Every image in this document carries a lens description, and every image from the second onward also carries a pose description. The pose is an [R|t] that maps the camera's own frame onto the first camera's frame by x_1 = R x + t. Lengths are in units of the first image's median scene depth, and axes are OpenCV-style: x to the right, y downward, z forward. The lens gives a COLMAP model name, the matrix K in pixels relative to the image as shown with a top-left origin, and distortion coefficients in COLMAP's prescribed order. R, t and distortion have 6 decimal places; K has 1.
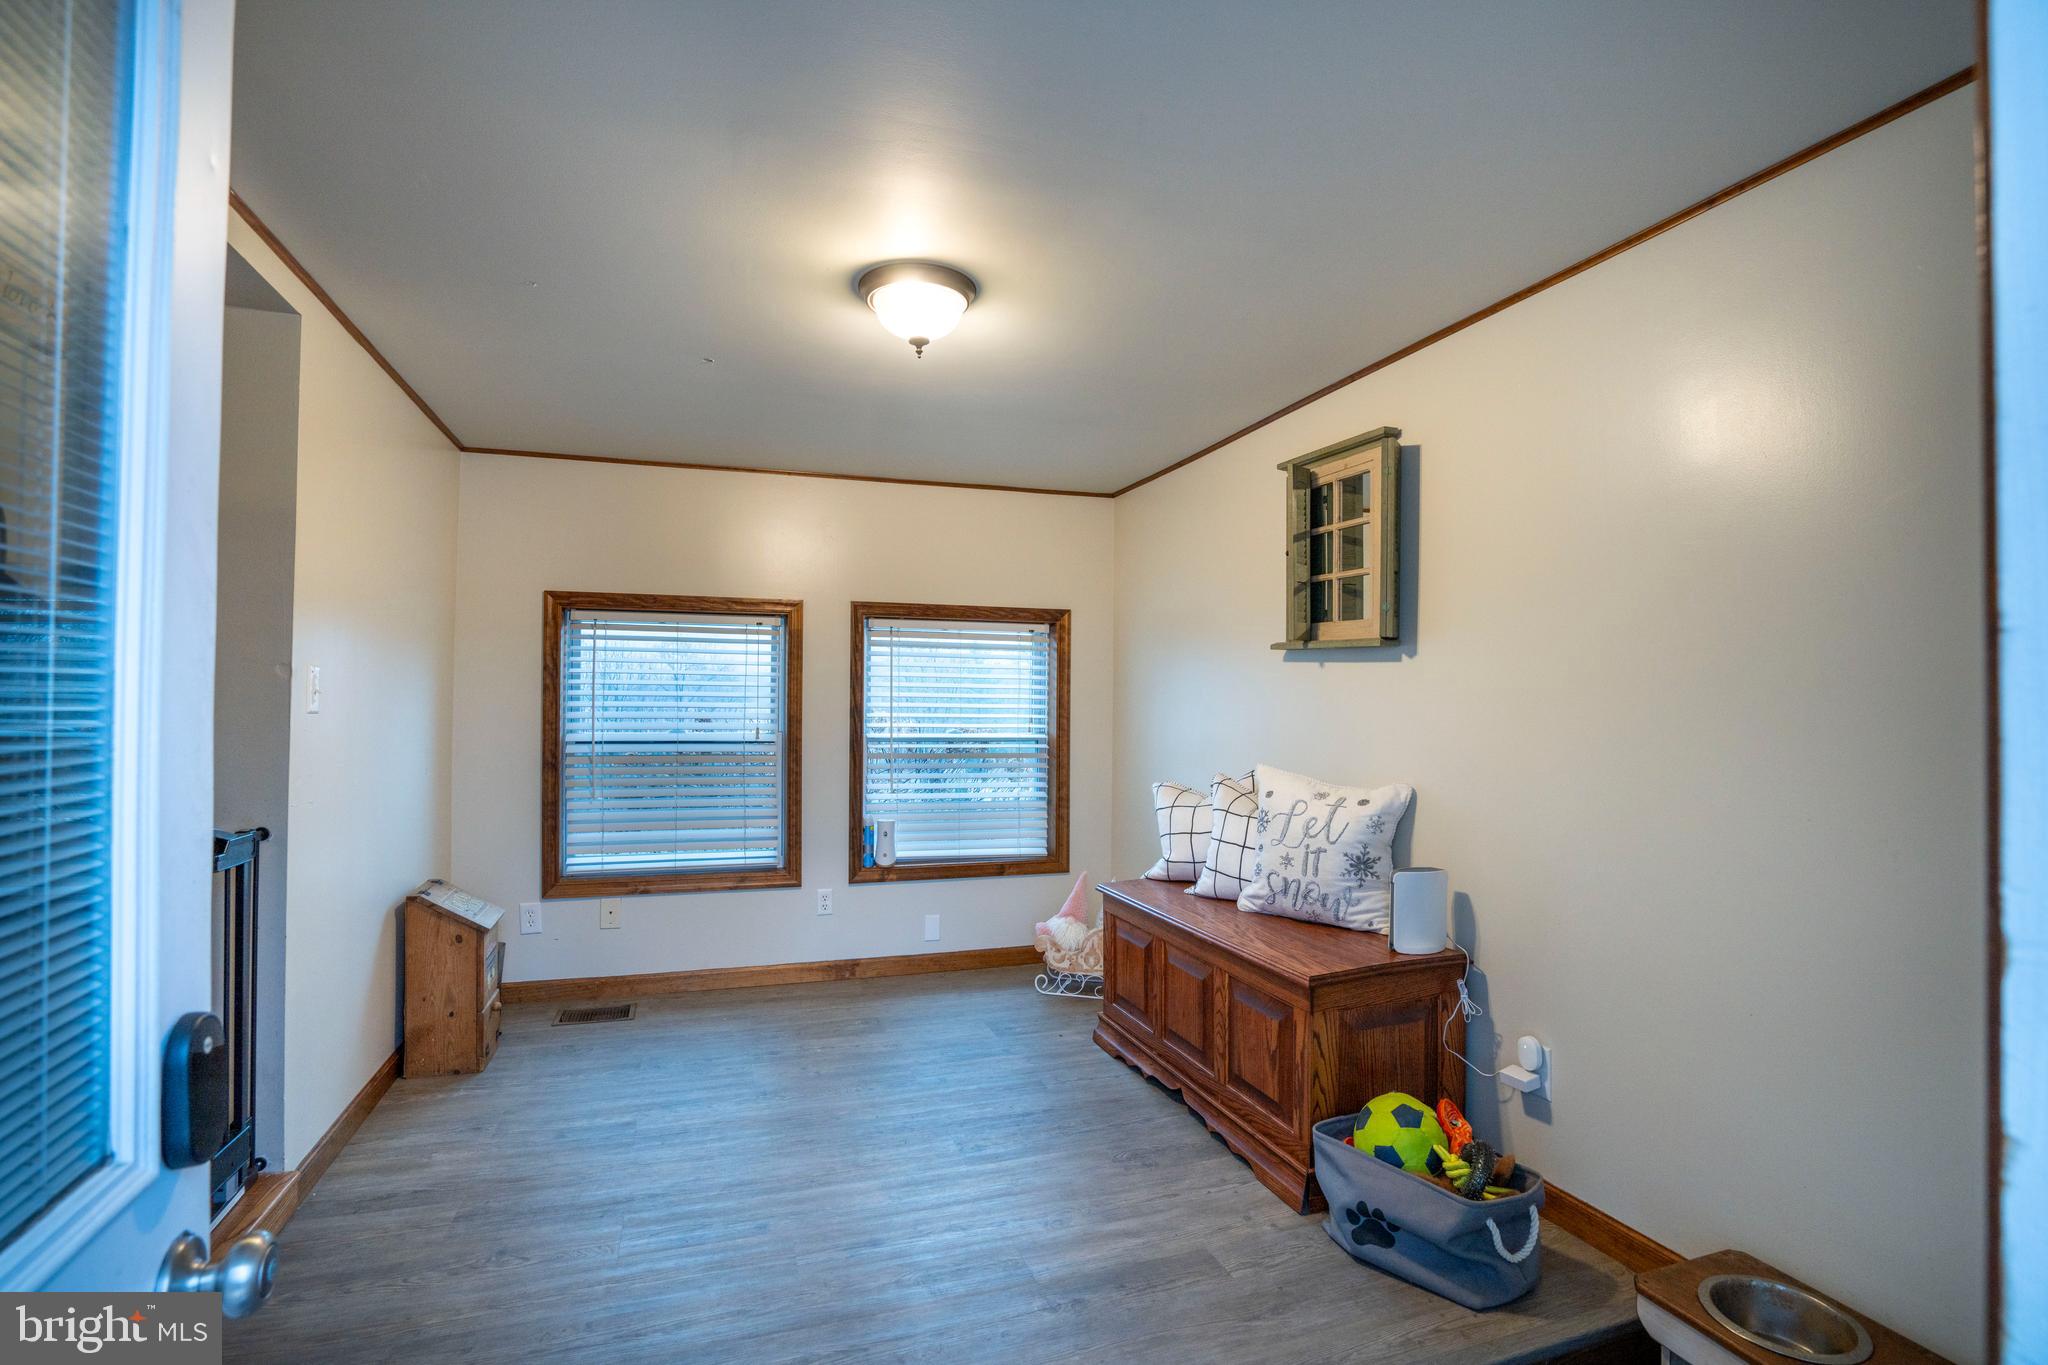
lens RADIAL K [[947.3, 0, 1018.2], [0, 947.3, 674.7], [0, 0, 1]] dist [-0.058848, 0.022643]
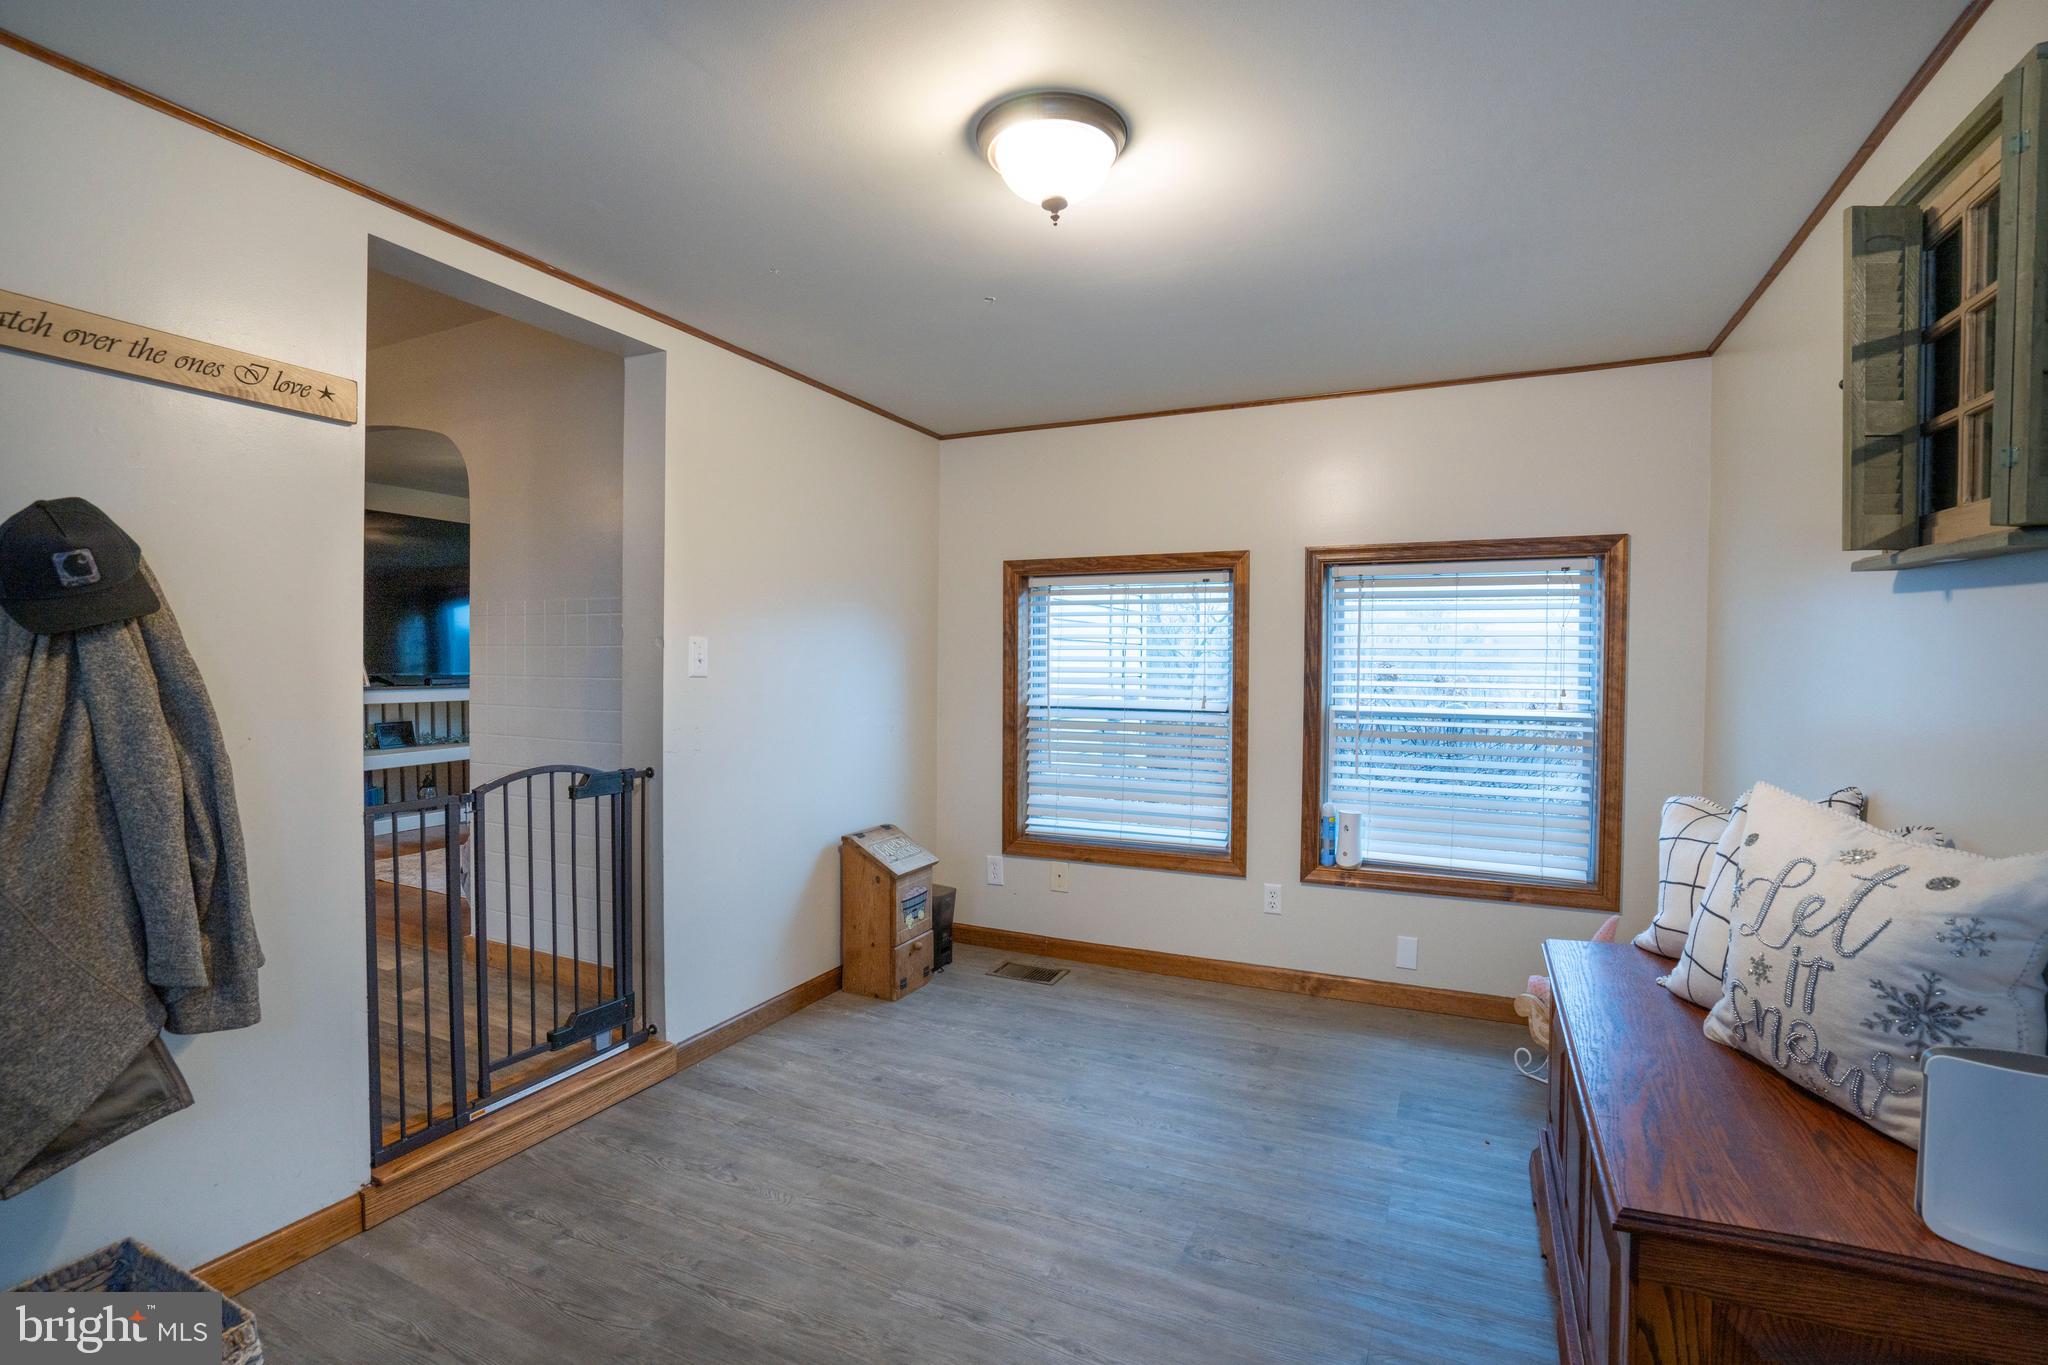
lens RADIAL K [[947.3, 0, 1020.9], [0, 947.3, 680.3], [0, 0, 1]] dist [-0.058848, 0.022643]
pose [[0.716701, 0.009991, -0.697309, 0.250104], [0.020598, 0.999158, 0.035487, 0.005979], [0.697076, -0.039797, 0.715892, 0.250745]]
